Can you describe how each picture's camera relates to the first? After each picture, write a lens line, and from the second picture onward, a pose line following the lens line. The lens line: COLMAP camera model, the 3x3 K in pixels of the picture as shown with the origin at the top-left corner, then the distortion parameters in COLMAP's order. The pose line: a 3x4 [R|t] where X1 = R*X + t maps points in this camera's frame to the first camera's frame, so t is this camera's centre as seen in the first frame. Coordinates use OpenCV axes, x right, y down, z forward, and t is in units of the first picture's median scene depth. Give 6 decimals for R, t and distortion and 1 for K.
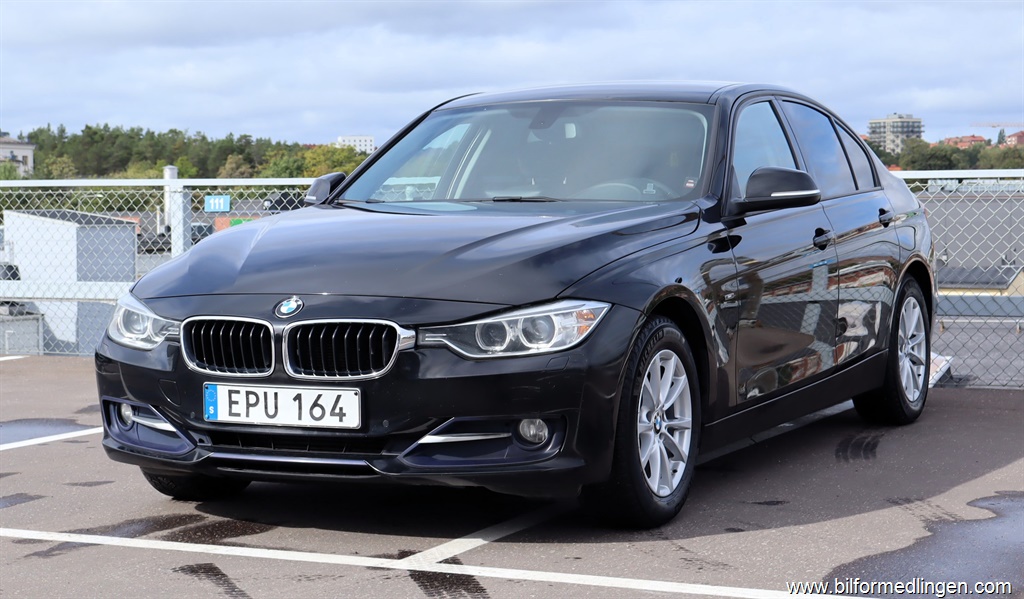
lens RADIAL K [[2234.9, 0, 514.3], [0, 2234.9, 296.0], [0, 0, 1]] dist [0.006182, 0.000000]
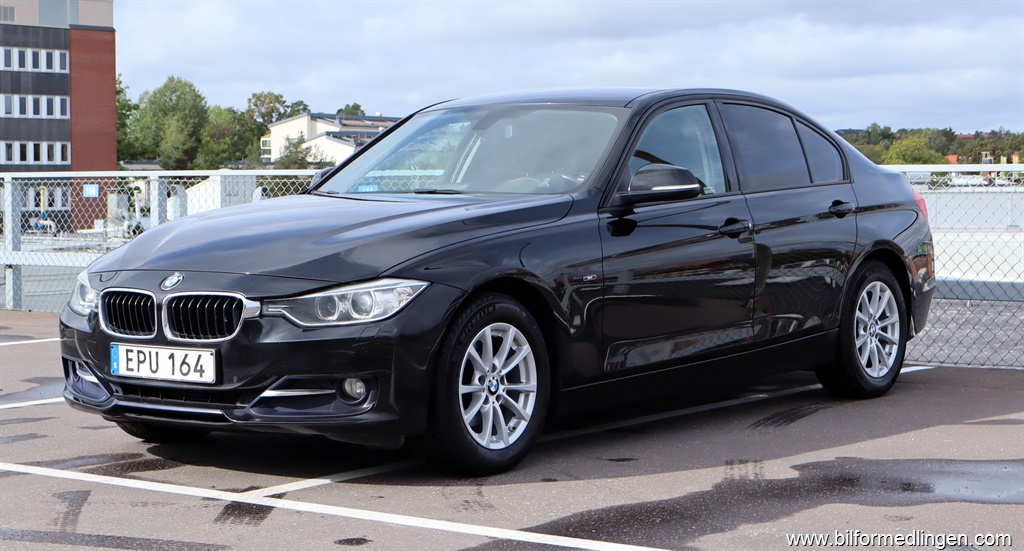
lens RADIAL K [[2162.4, 0, 510.8], [0, 2162.4, 269.6], [0, 0, 1]] dist [0.033227, 0.000000]
pose [[0.974801, 0.012388, -0.222732, 0.336084], [-0.012996, 0.999915, -0.001266, -0.002252], [0.222697, 0.004129, 0.974879, -0.095671]]
